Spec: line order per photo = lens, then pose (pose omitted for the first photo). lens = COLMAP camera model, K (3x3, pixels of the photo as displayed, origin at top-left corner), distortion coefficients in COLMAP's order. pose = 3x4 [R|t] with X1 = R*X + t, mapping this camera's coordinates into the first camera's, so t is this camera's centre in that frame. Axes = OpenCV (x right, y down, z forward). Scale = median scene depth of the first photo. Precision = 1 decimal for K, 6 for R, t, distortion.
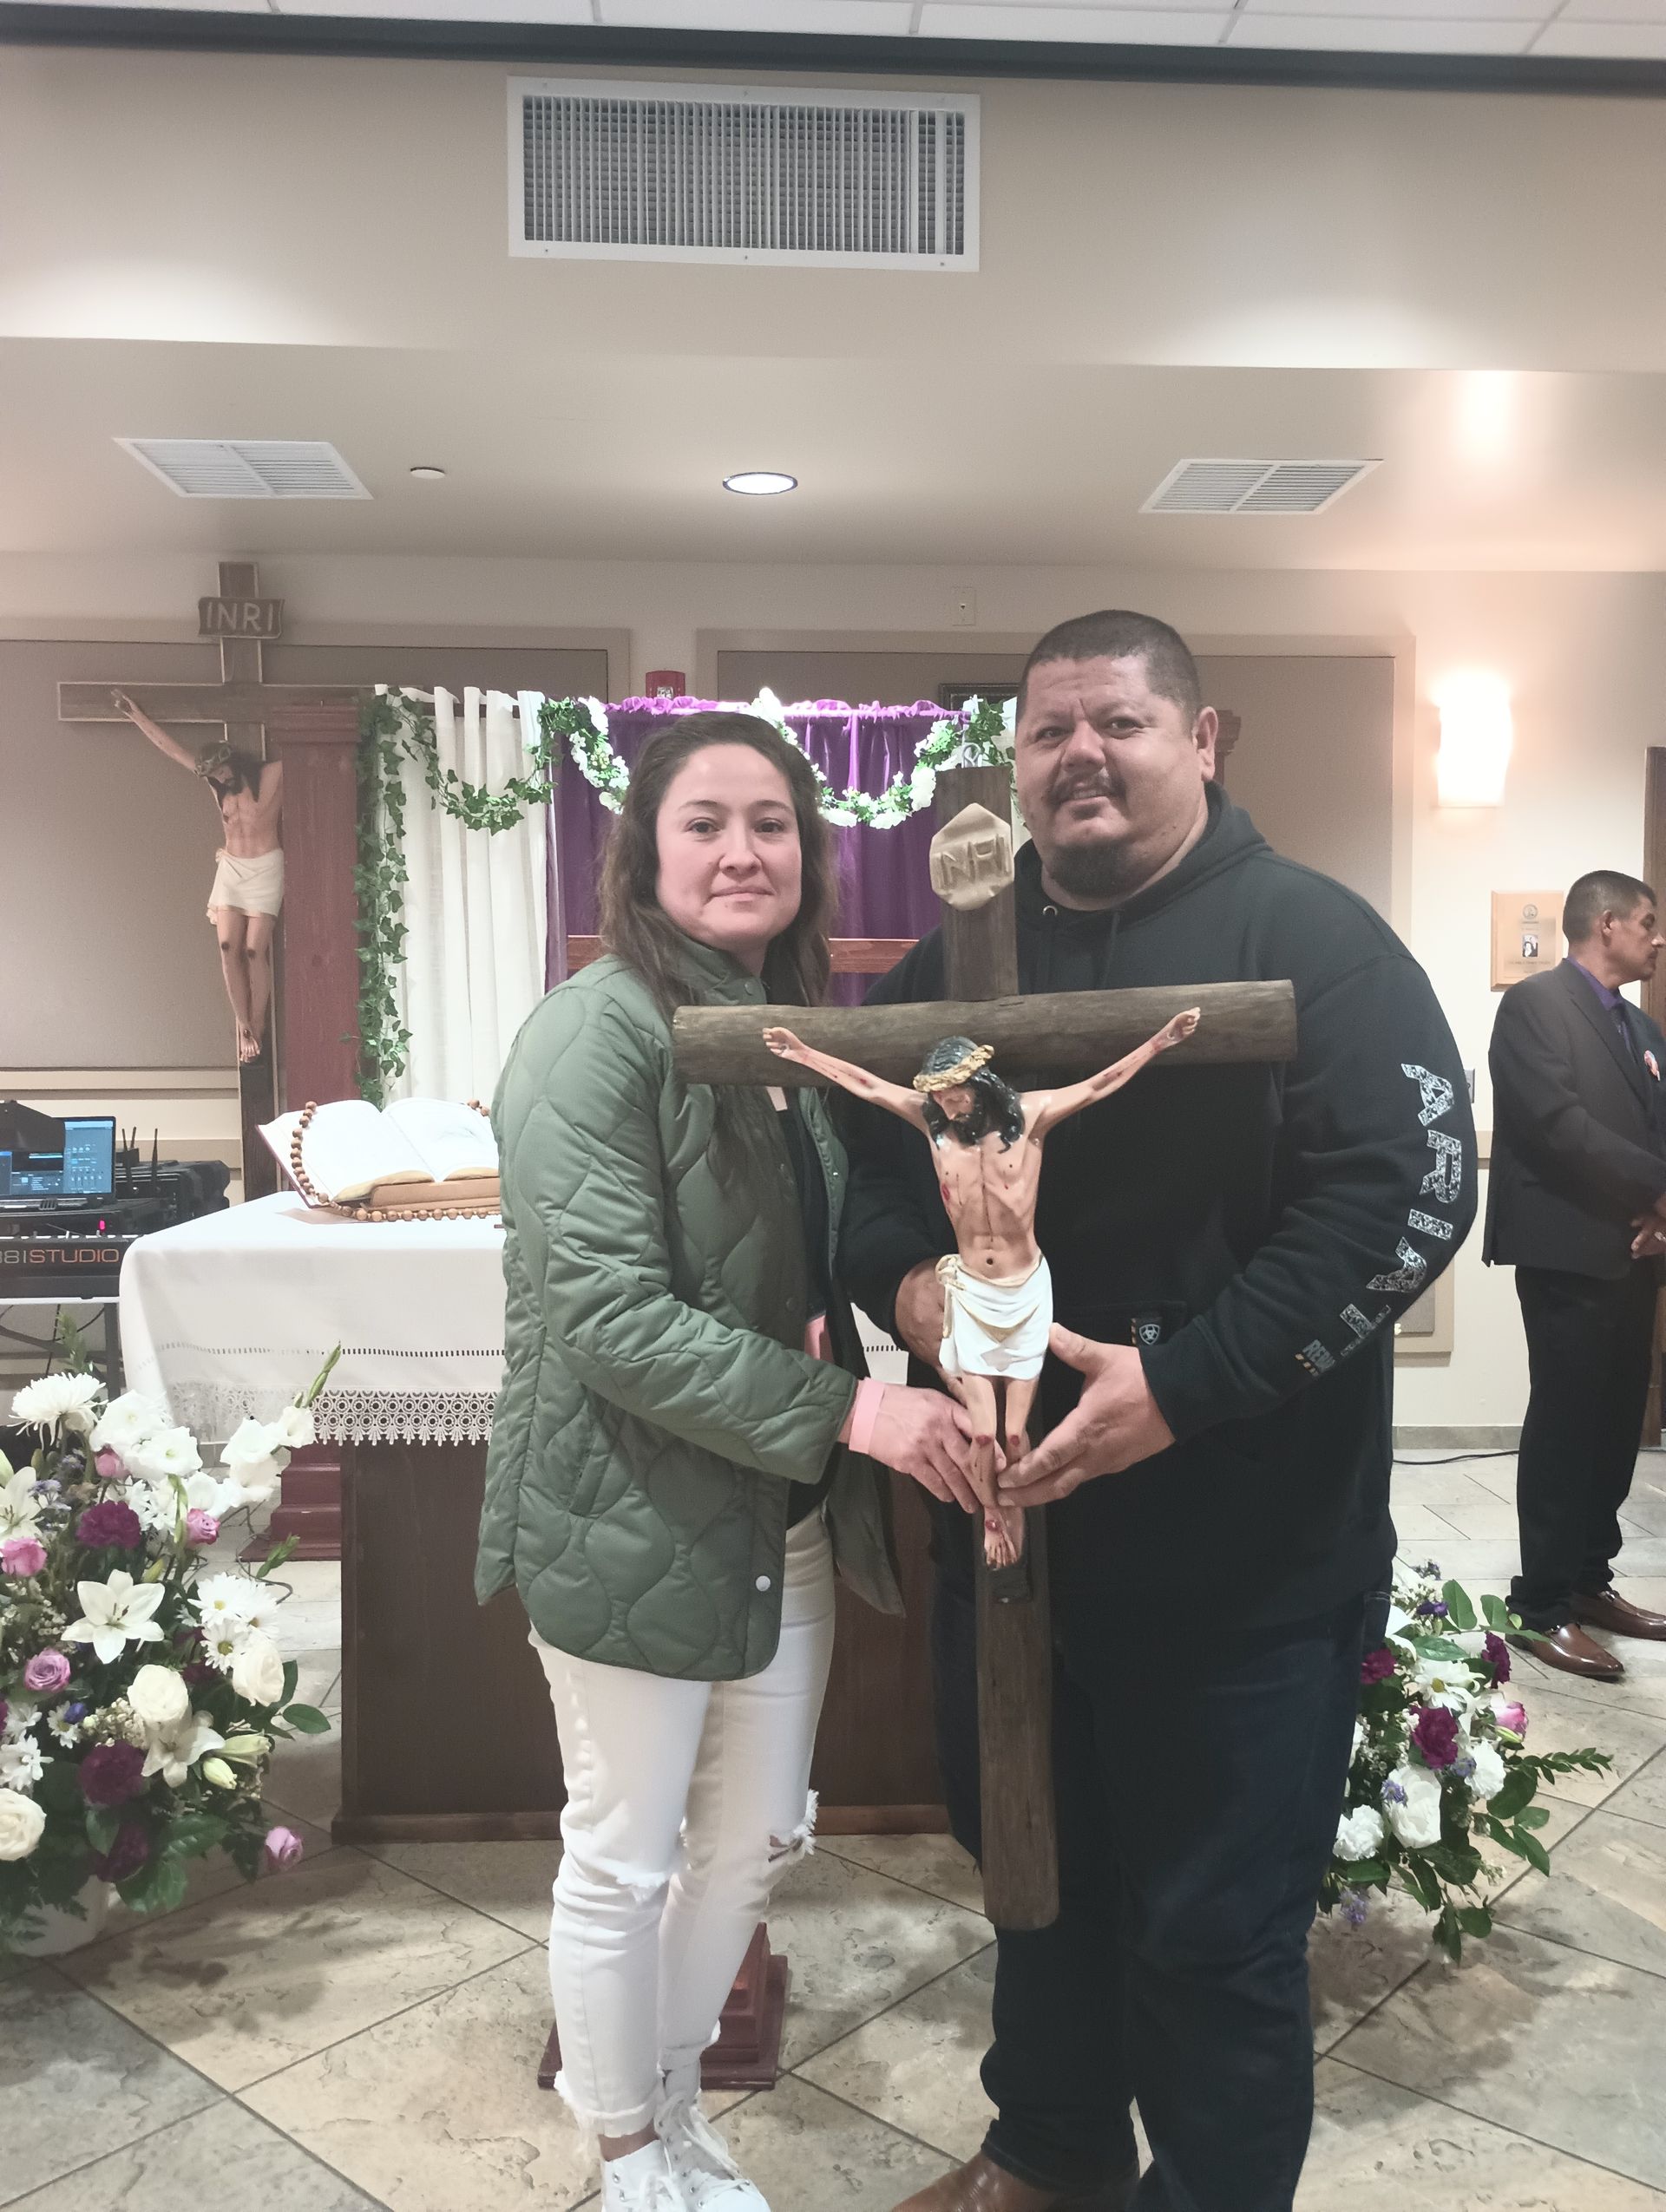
lens RADIAL K [[1810.0, 0, 843.3], [0, 1810.0, 1102.6], [0, 0, 1]] dist [0.068972, -0.090116]
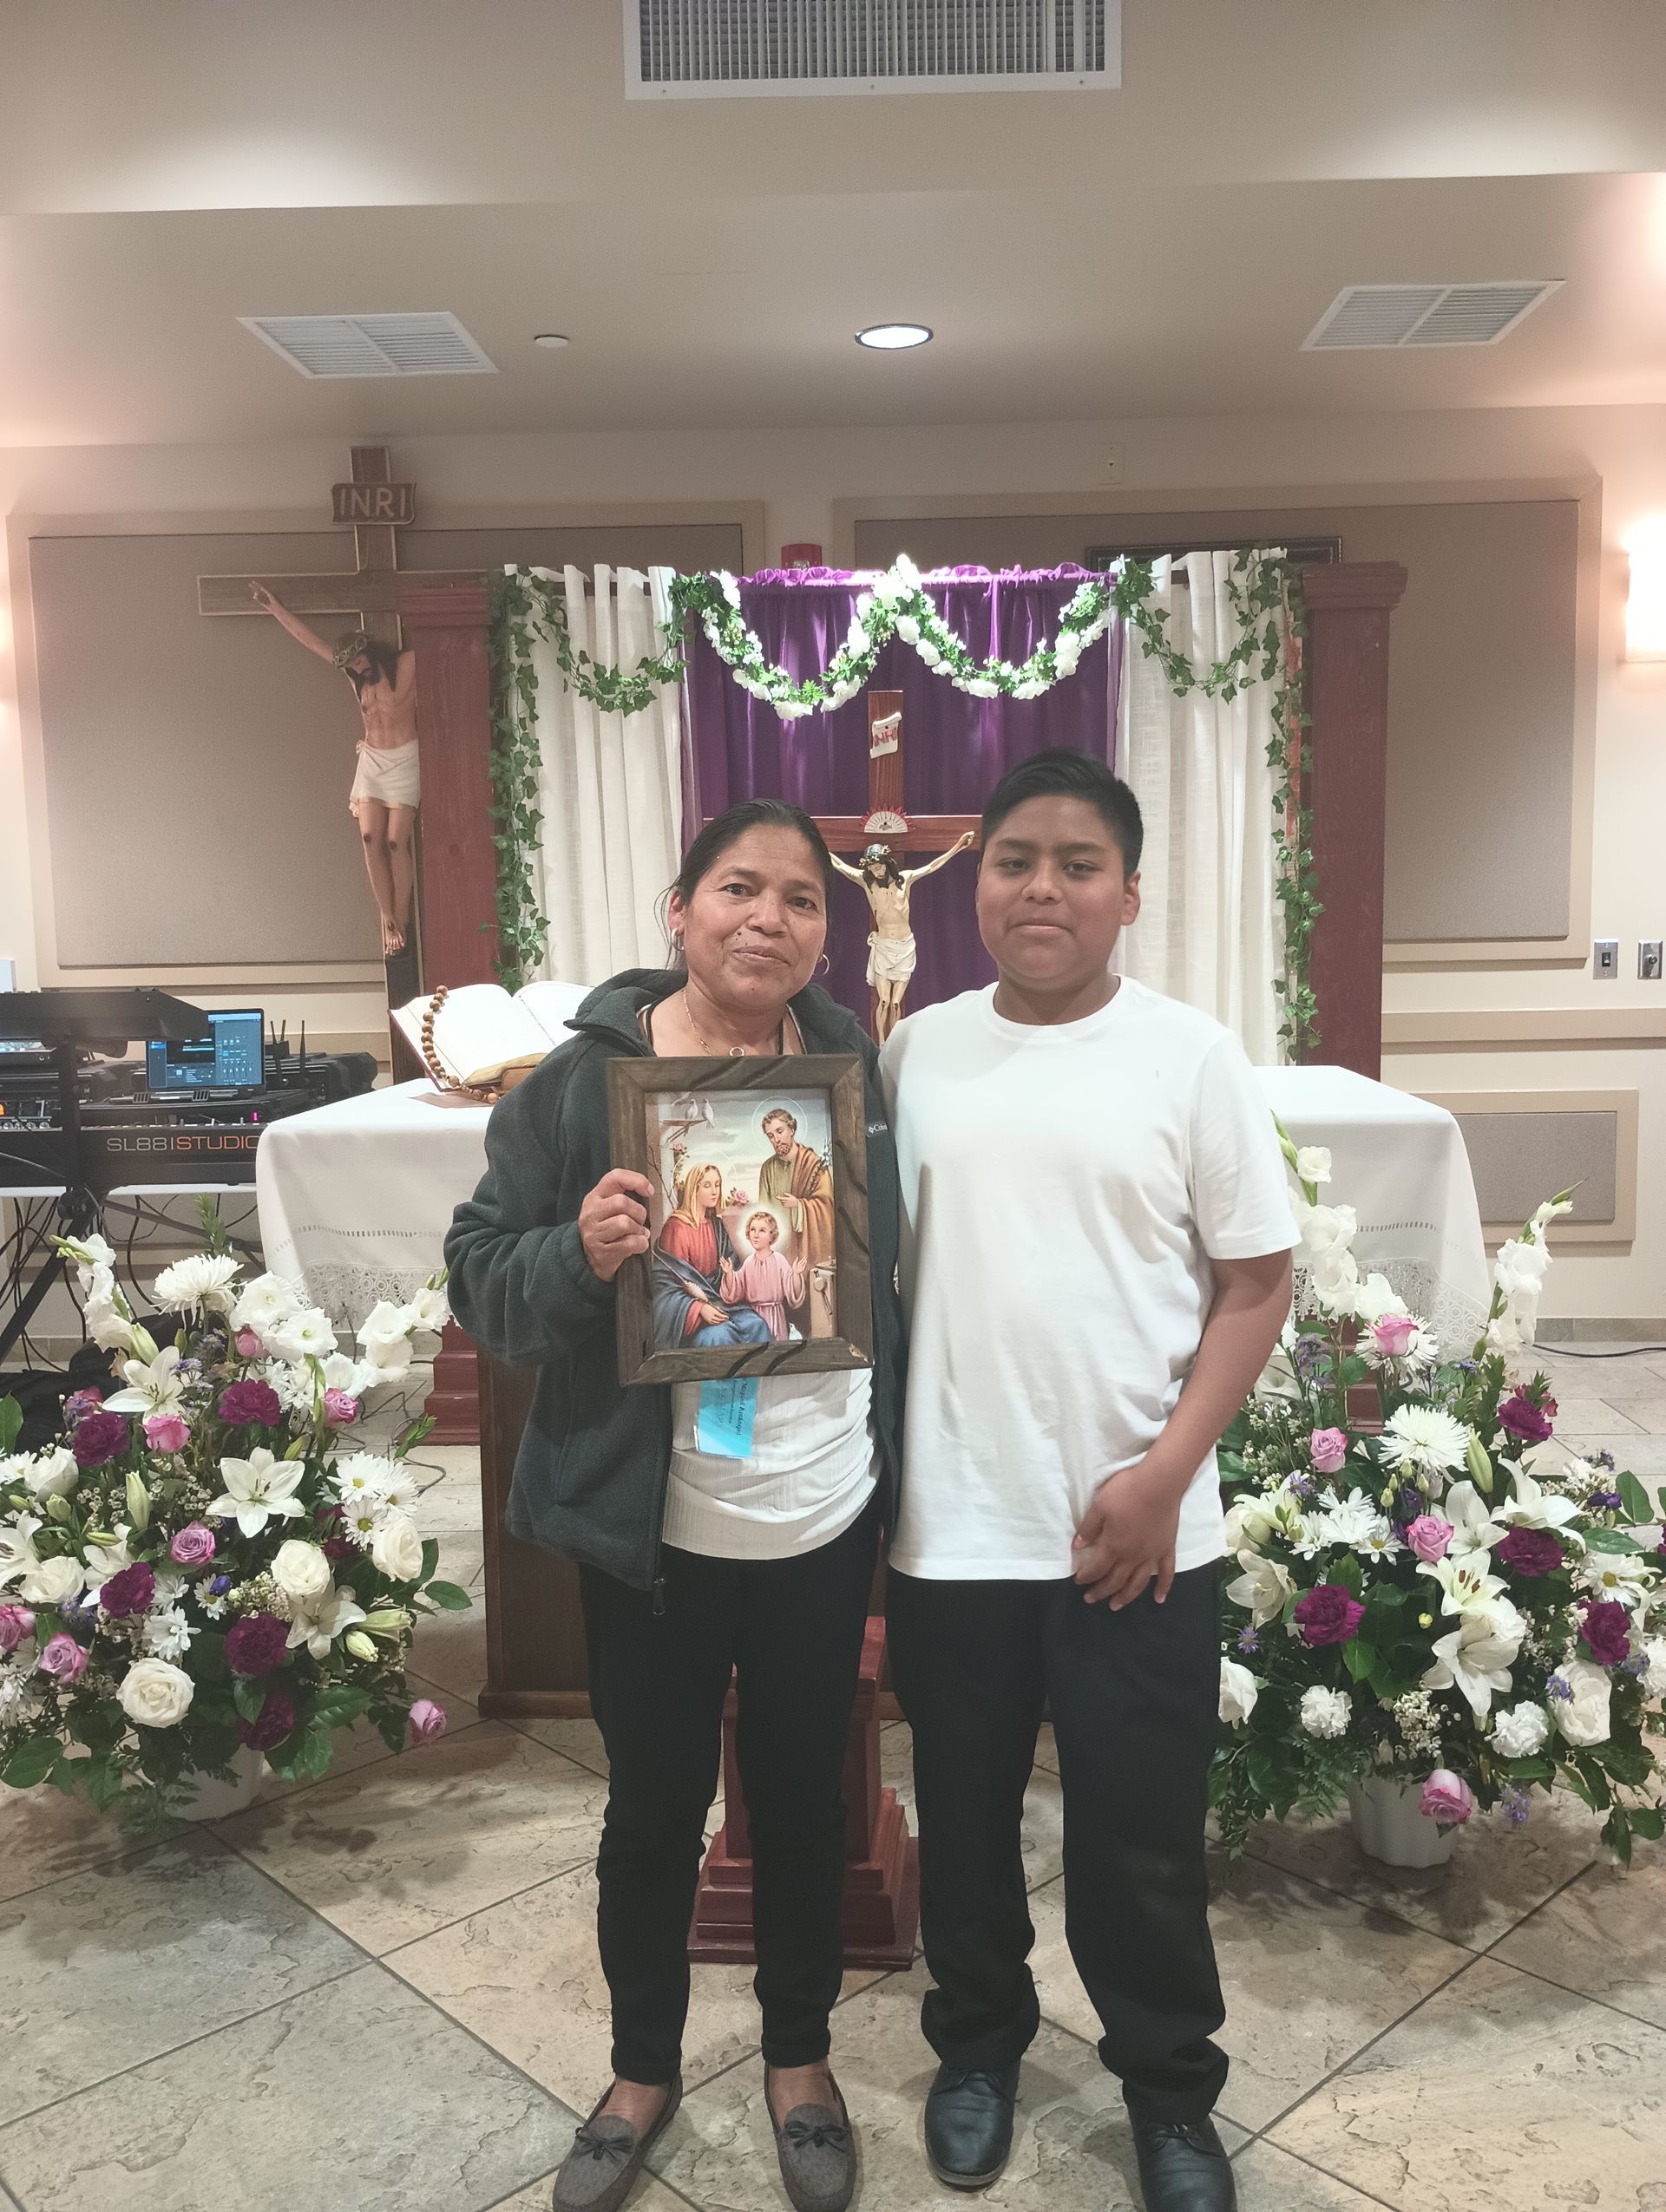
lens RADIAL K [[1818.5, 0, 847.0], [0, 1818.5, 1101.0], [0, 0, 1]] dist [0.068678, -0.096211]
pose [[0.996374, -0.008427, -0.084667, 0.007949], [0.013072, 0.998430, 0.054464, 0.007908], [0.084075, -0.055373, 0.994920, 0.018215]]
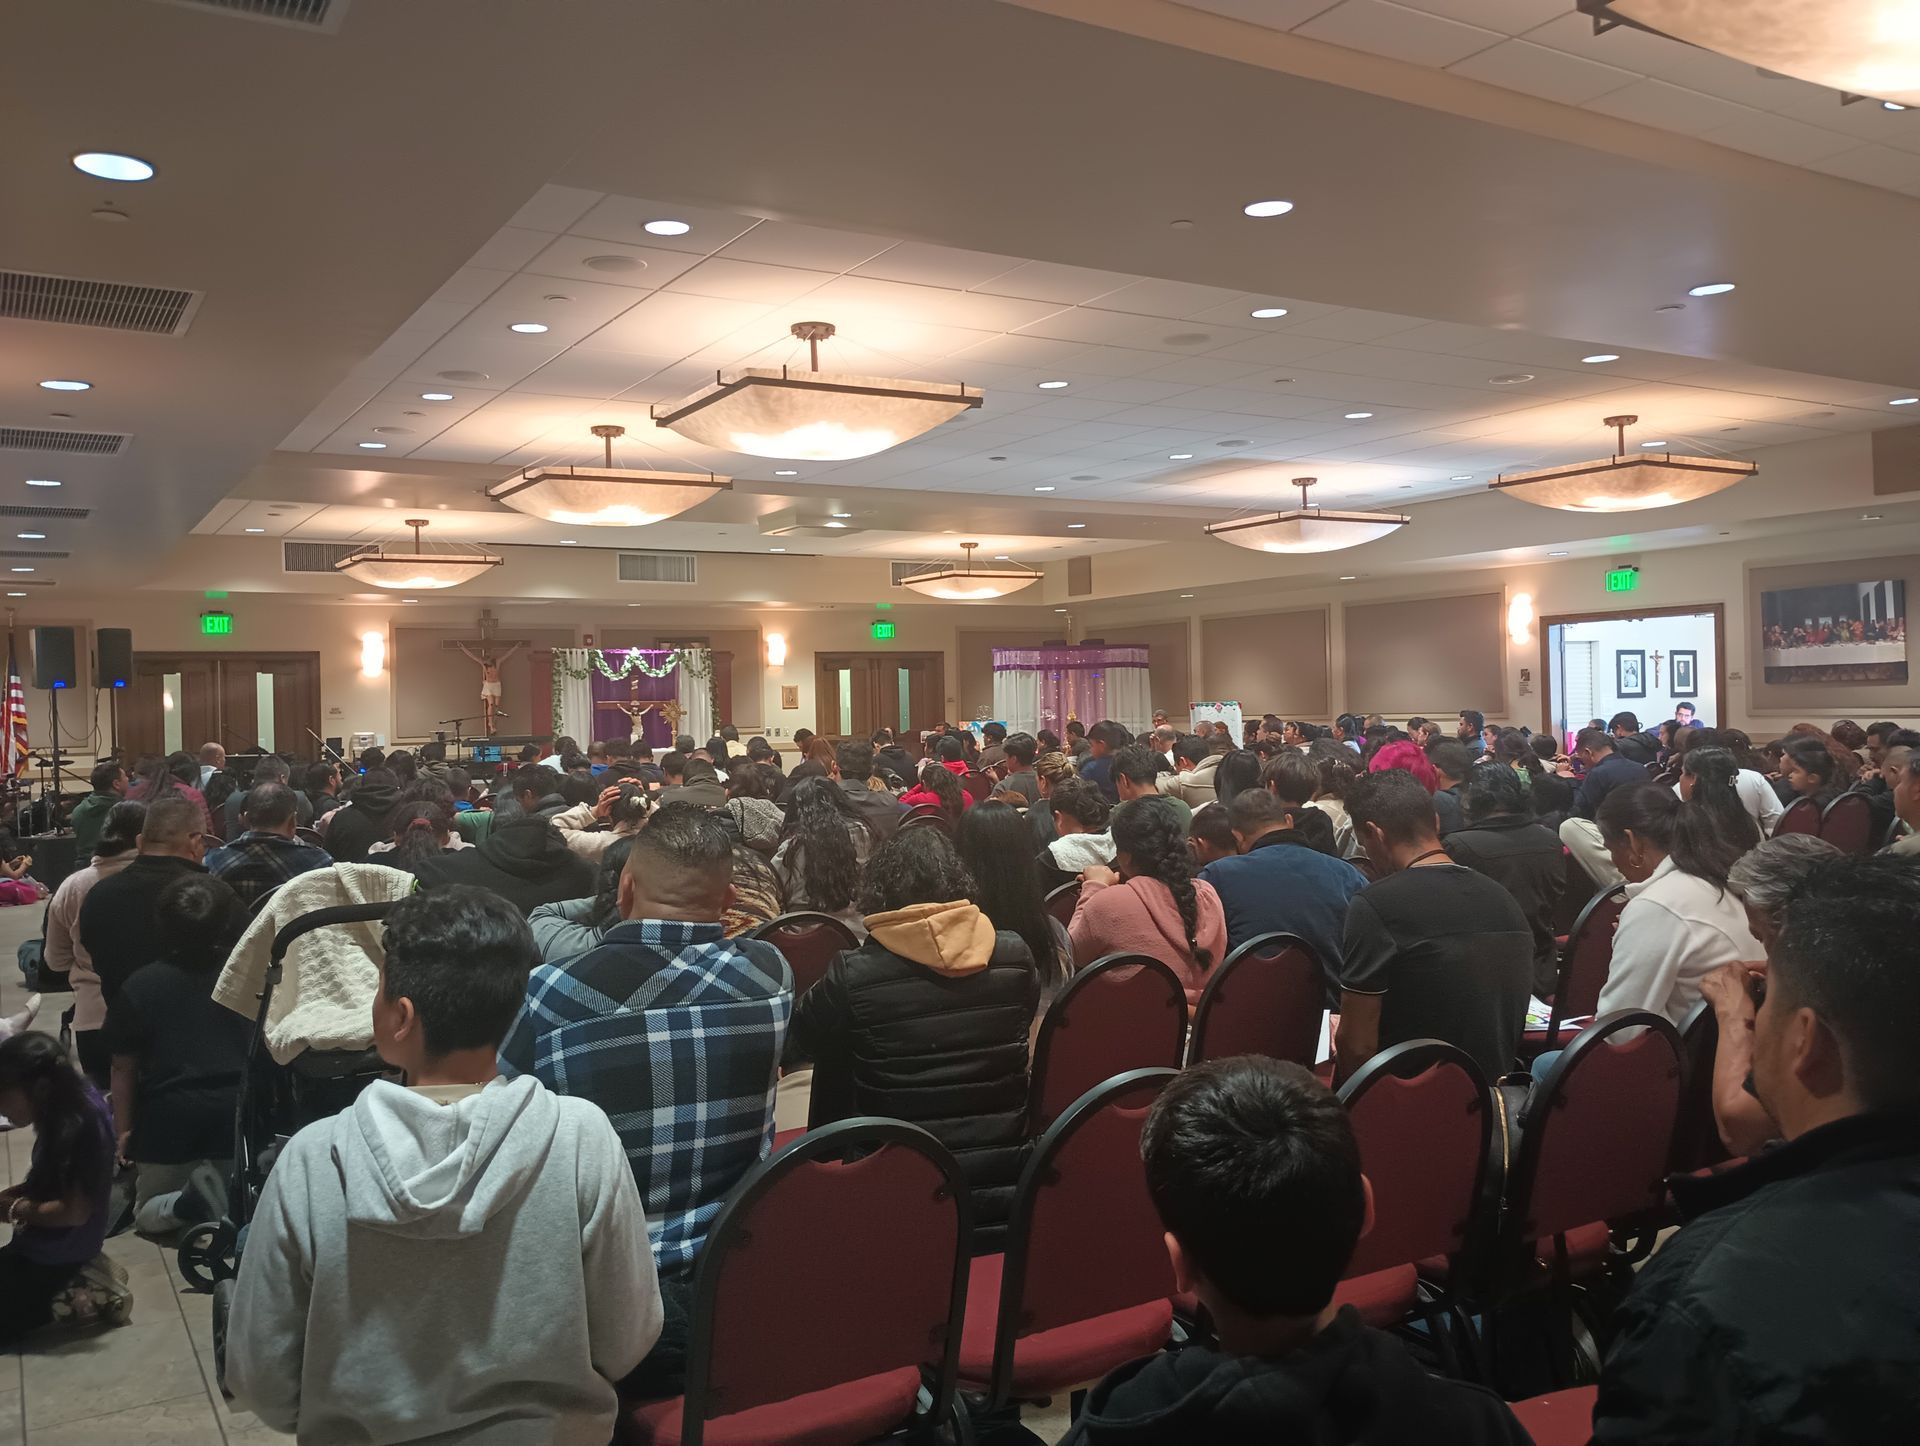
lens RADIAL K [[1578.2, 0, 962.2], [0, 1578.2, 700.5], [0, 0, 1]] dist [0.068678, -0.096211]
pose [[0.887013, -0.017968, 0.461395, -1.189517], [0.045453, 0.997787, -0.048525, 0.141991], [-0.459502, 0.064014, 0.885867, -3.000527]]
